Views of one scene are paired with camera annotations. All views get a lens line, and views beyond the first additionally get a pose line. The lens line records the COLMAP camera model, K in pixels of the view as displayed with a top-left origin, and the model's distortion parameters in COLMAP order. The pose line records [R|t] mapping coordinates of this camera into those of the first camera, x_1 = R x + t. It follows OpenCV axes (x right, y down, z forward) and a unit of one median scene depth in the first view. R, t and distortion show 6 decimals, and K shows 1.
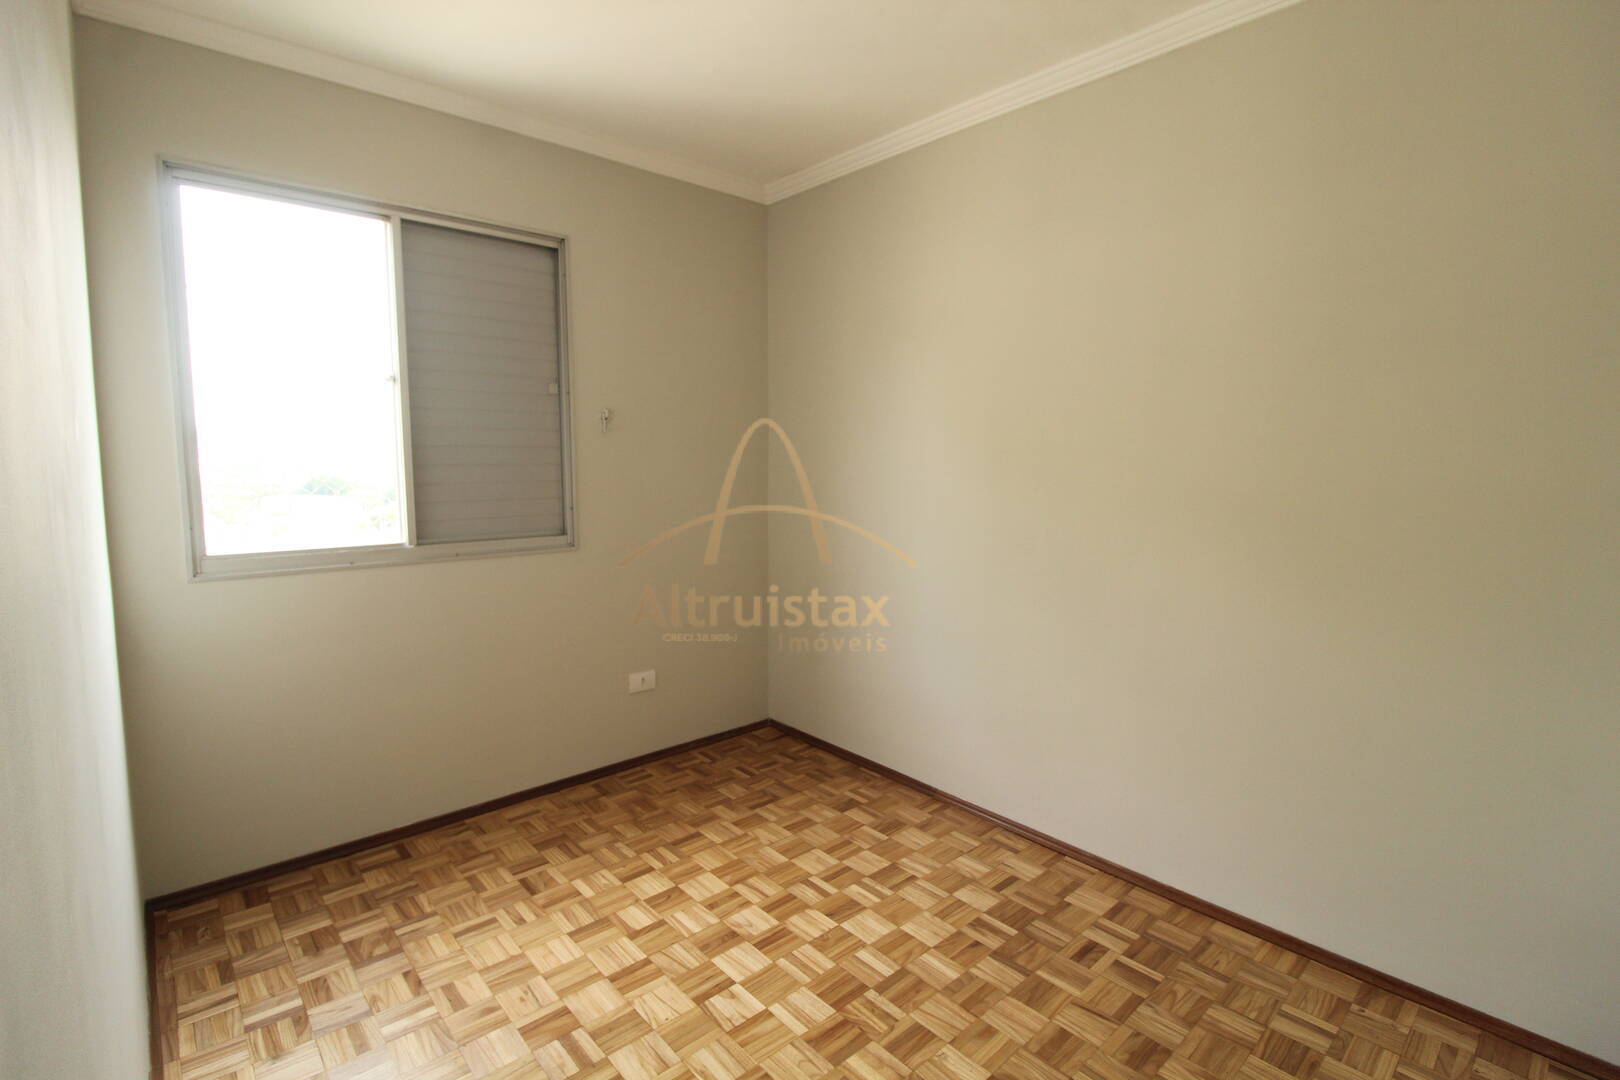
lens RADIAL K [[748.4, 0, 806.5], [0, 748.4, 539.2], [0, 0, 1]] dist [-0.005498, -0.009561]
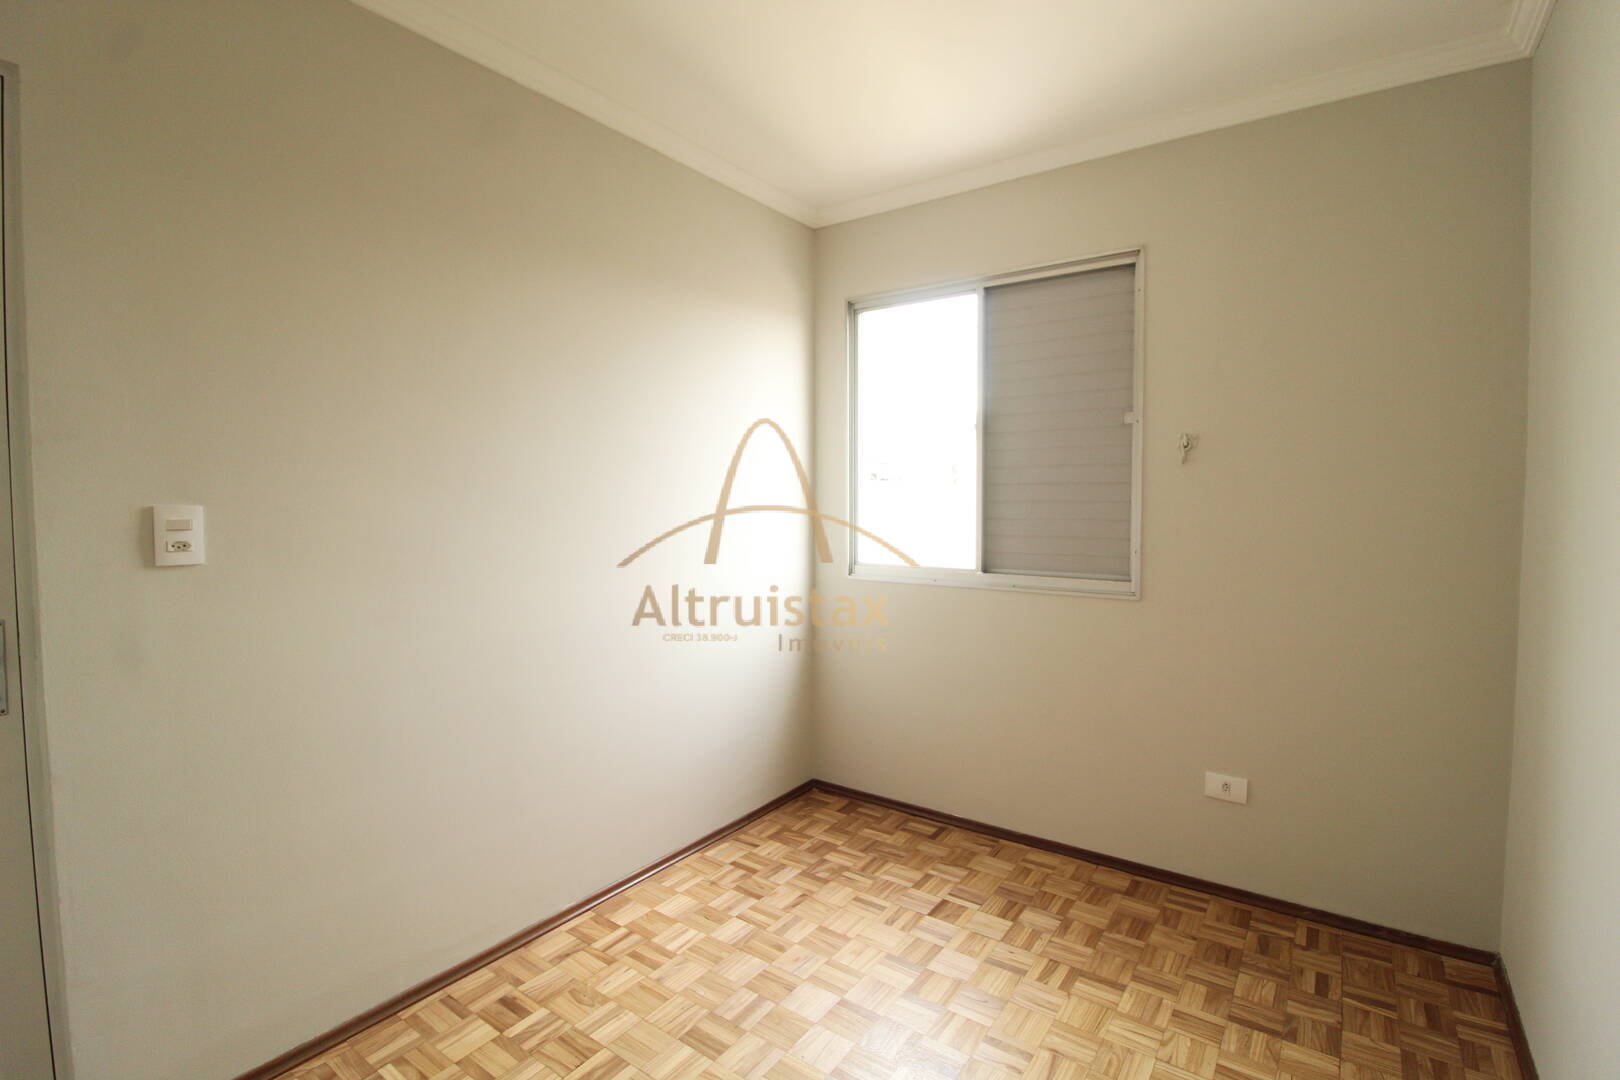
lens RADIAL K [[748.4, 0, 811.4], [0, 748.4, 531.6], [0, 0, 1]] dist [-0.005498, -0.009561]
pose [[0.222496, 0.045803, -0.973857, 0.503521], [-0.103993, 0.994312, 0.023006, -0.050930], [0.969371, 0.096155, 0.225994, 0.483128]]
